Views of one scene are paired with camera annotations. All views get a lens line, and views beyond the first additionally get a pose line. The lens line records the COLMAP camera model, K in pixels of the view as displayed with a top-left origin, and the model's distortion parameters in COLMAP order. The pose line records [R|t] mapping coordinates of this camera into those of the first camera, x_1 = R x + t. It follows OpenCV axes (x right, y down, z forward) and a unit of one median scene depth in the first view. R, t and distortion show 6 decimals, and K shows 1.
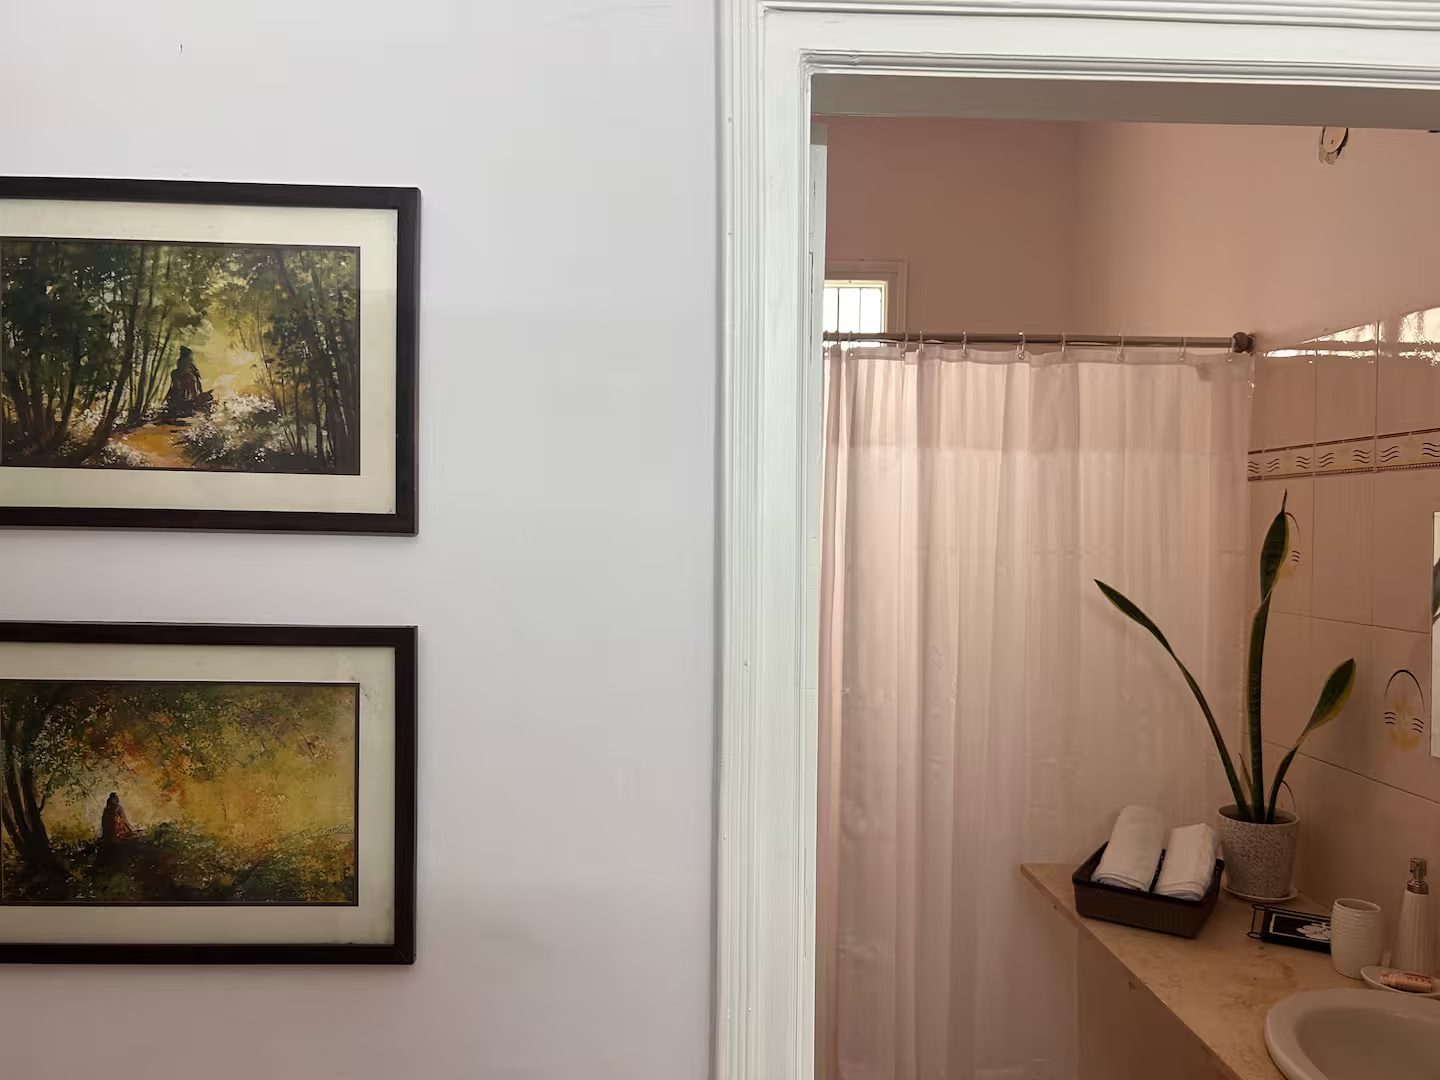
lens RADIAL K [[1107.4, 0, 717.8], [0, 1107.4, 541.6], [0, 0, 1]] dist [0.013844, -0.009663]
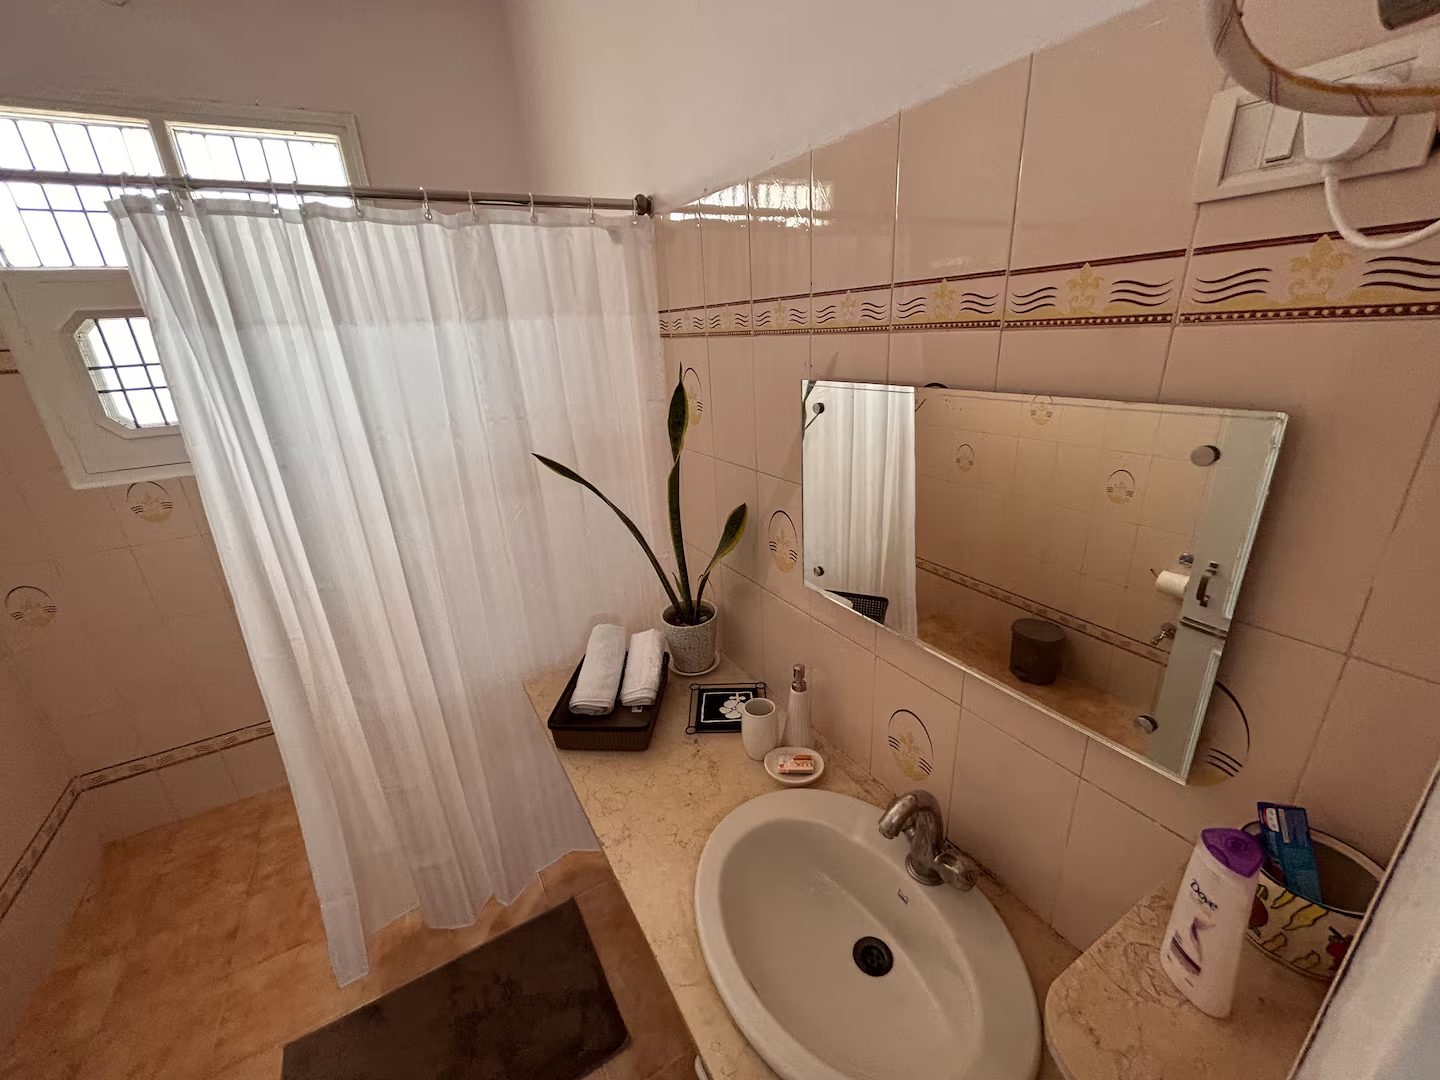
lens RADIAL K [[569.4, 0, 722.4], [0, 569.4, 542.6], [0, 0, 1]] dist [-0.000794, -0.000347]
pose [[0.880440, -0.225431, 0.417141, 0.246960], [0.070743, 0.932357, 0.354550, -0.065335], [-0.468851, -0.282650, 0.836832, 0.421897]]
